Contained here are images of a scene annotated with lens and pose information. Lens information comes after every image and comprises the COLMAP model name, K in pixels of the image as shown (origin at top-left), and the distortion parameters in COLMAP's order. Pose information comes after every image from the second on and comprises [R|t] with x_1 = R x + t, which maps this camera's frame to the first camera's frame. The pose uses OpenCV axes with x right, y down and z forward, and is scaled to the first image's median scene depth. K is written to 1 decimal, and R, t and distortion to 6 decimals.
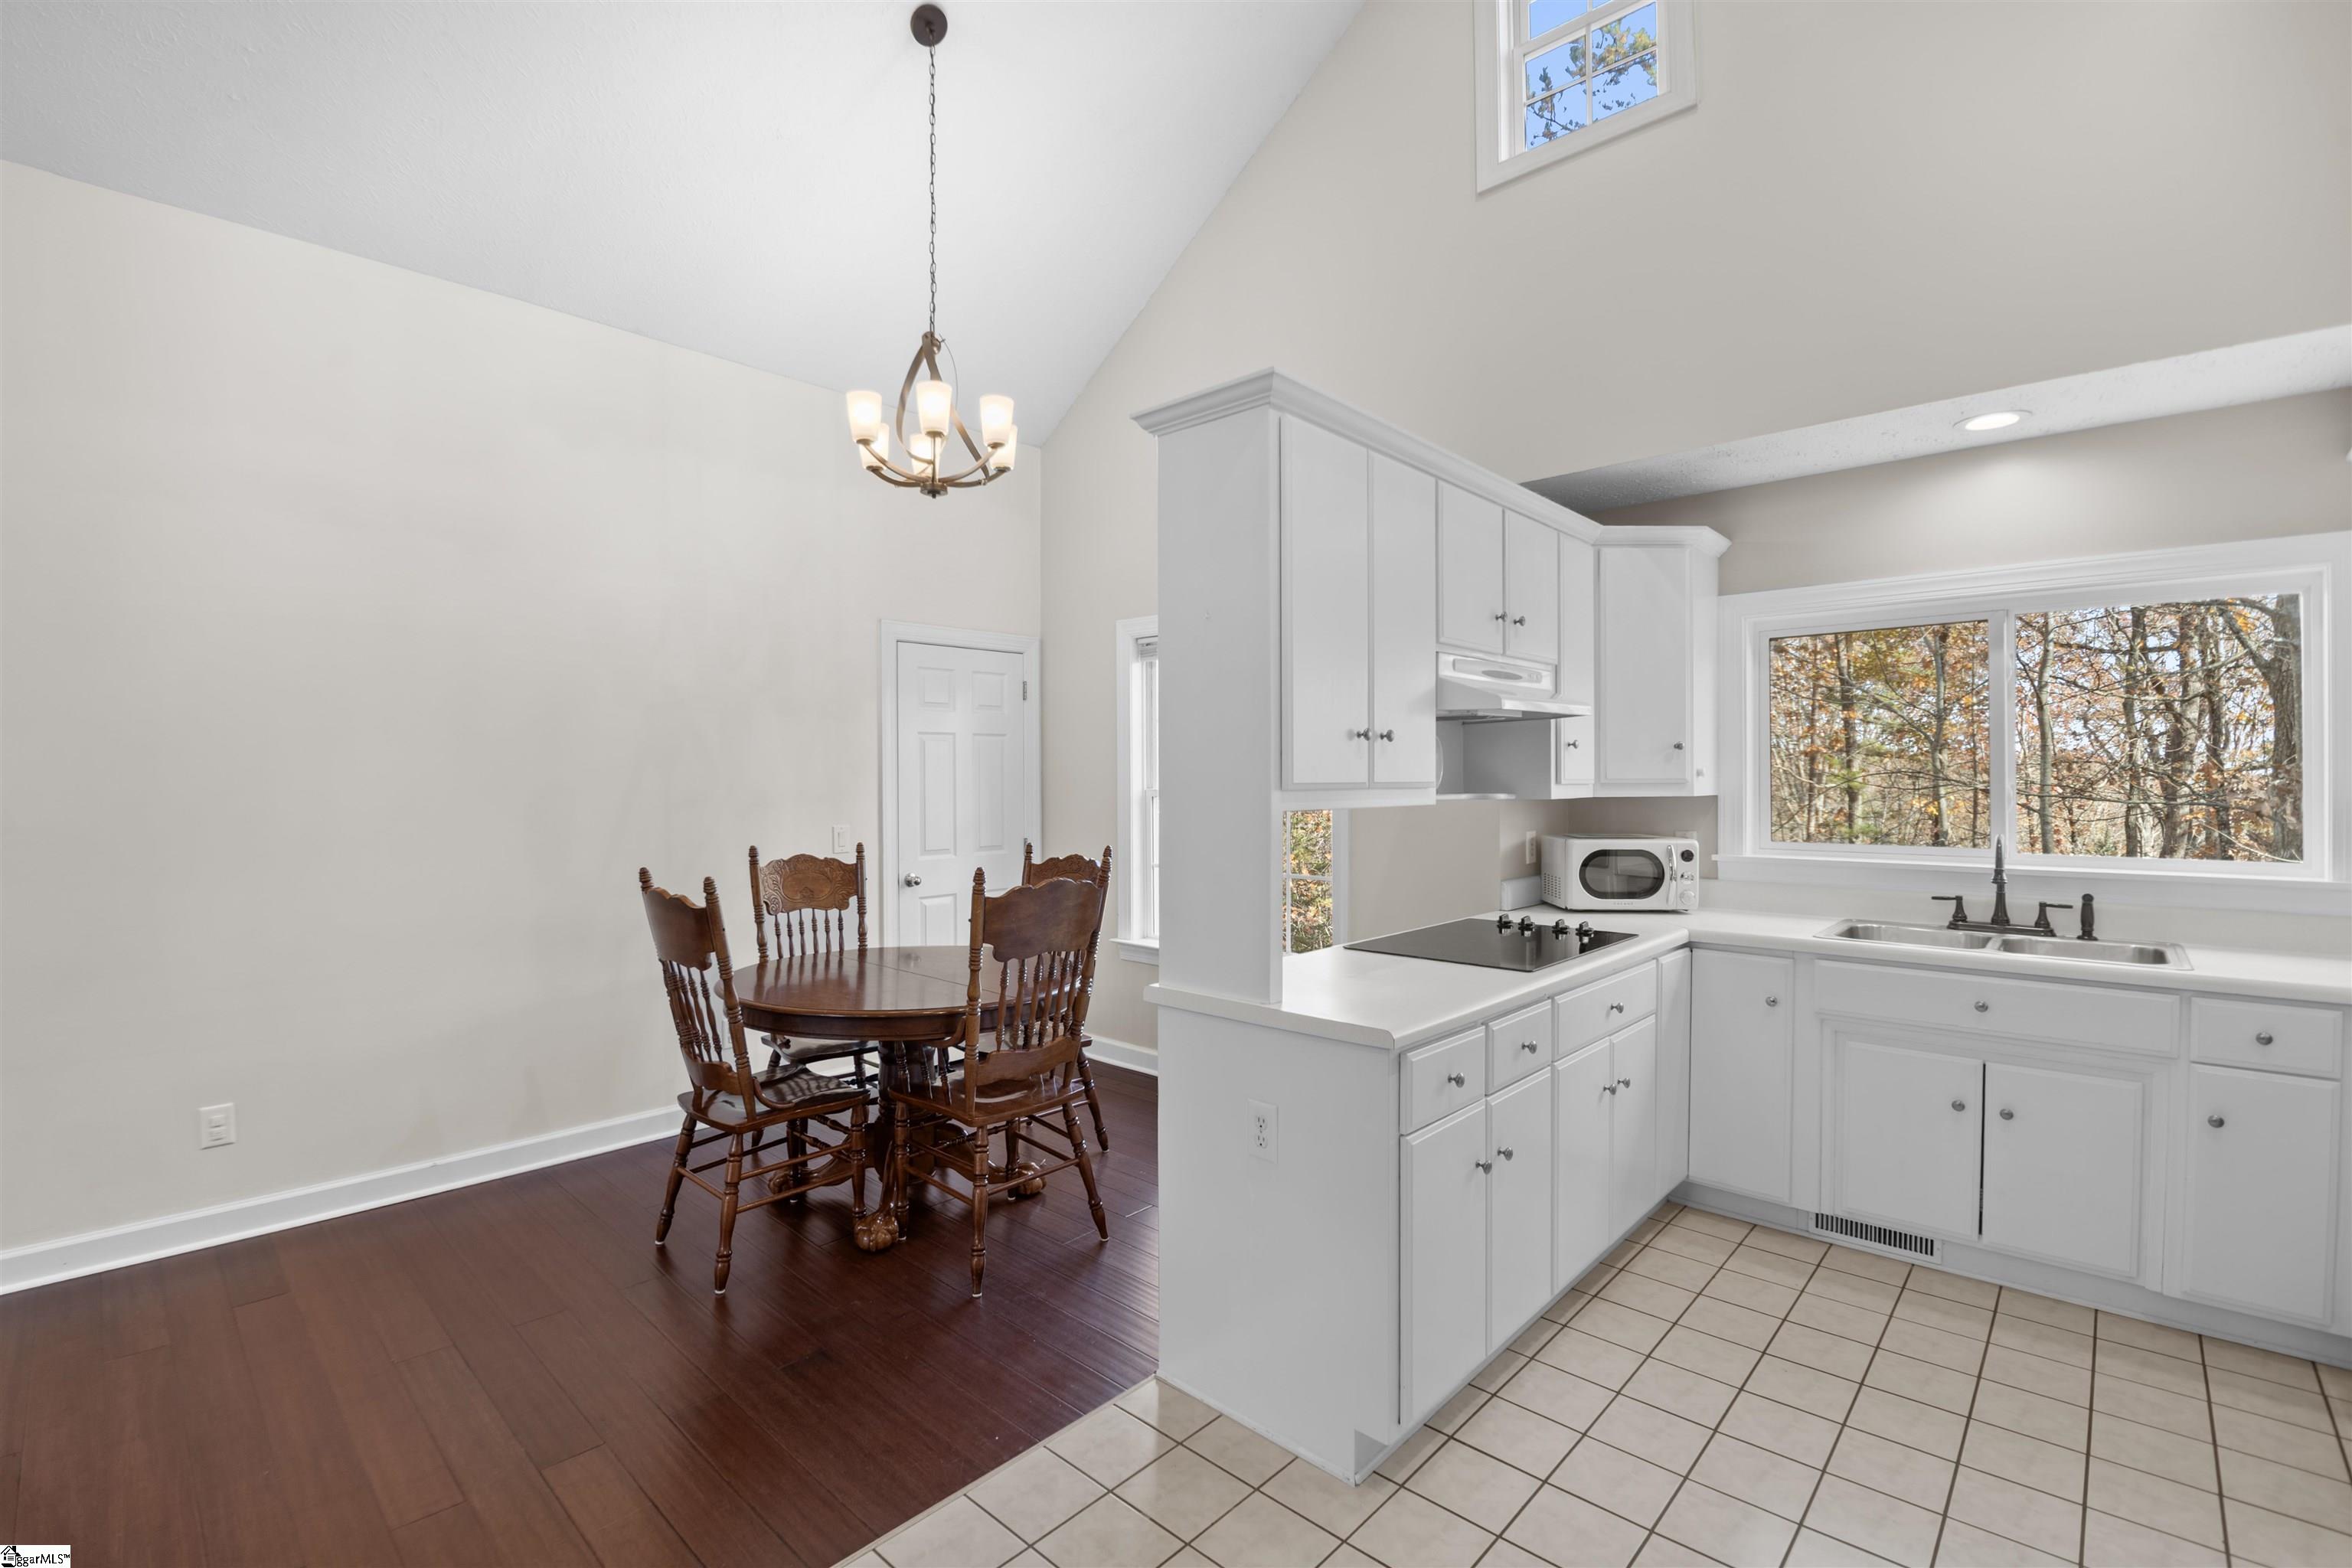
lens RADIAL K [[1034.6, 0, 1176.0], [0, 1034.6, 784.0], [0, 0, 1]] dist [0.000976, 0.000006]
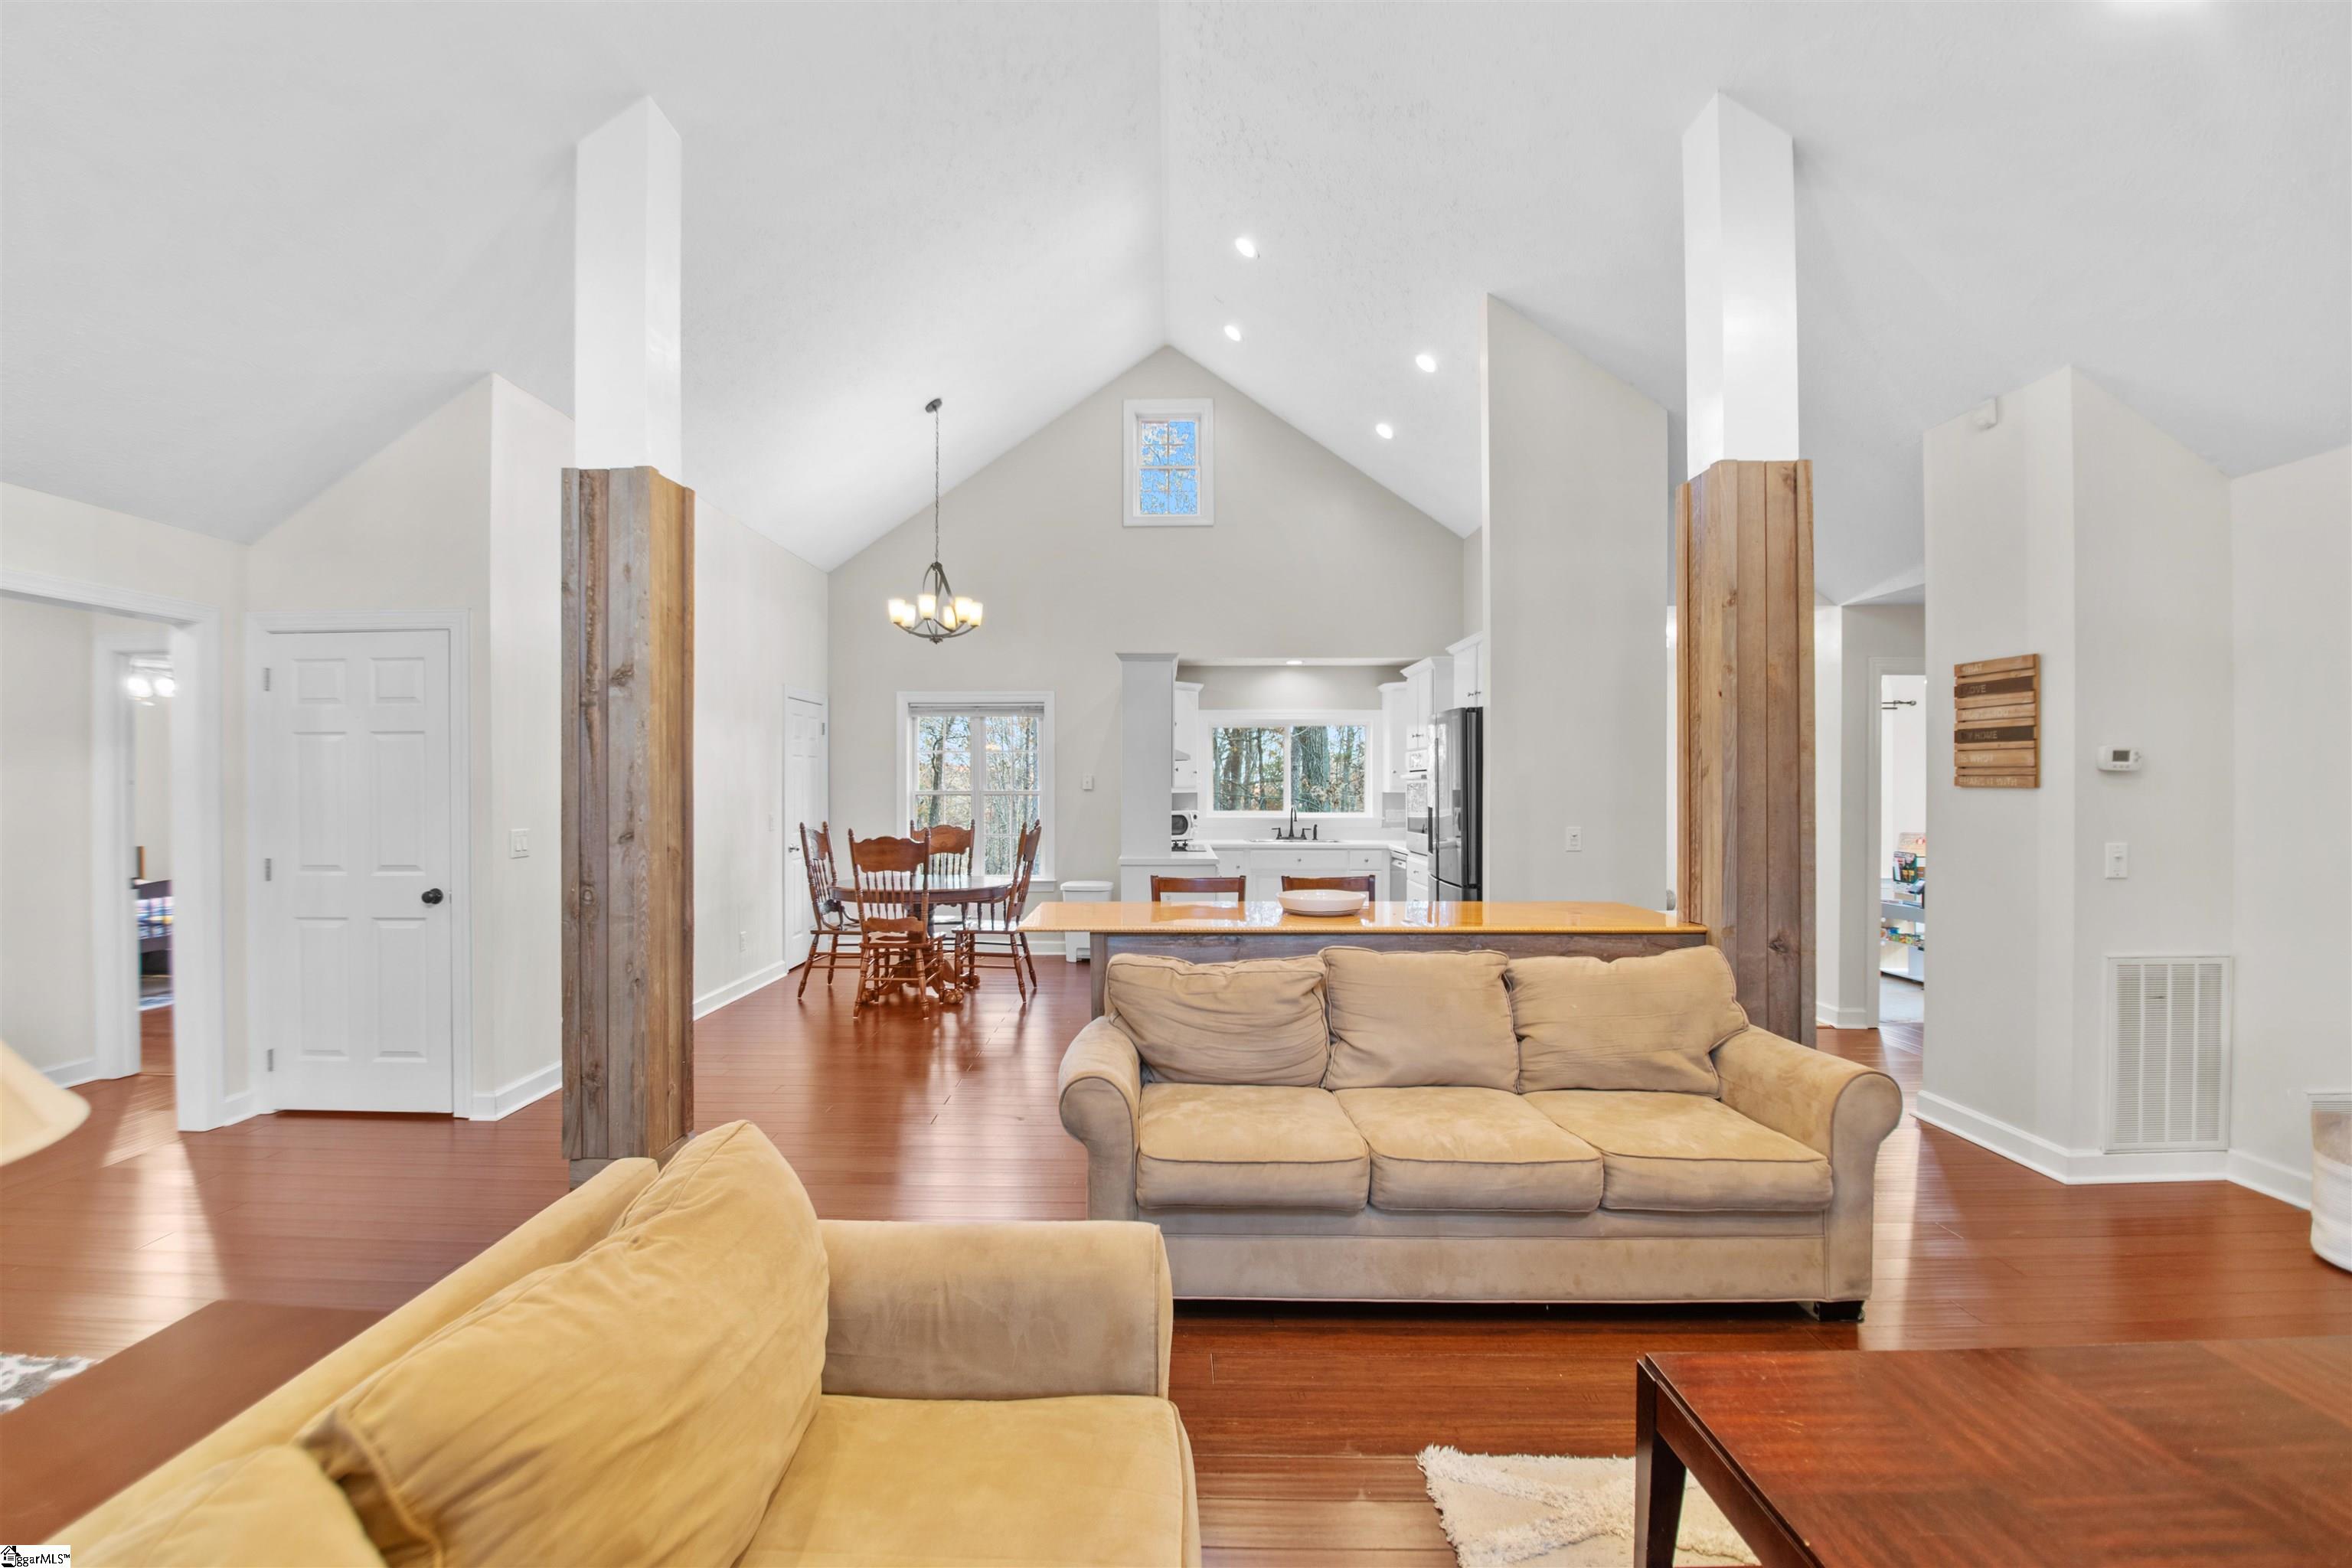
lens RADIAL K [[1022.6, 0, 1176.0], [0, 1022.6, 784.0], [0, 0, 1]] dist [-0.001059, -0.000082]
pose [[0.749790, 0.004840, 0.661658, -1.328710], [0.001720, 0.999956, -0.009264, 0.018887], [-0.661674, 0.008084, 0.749748, -0.905848]]
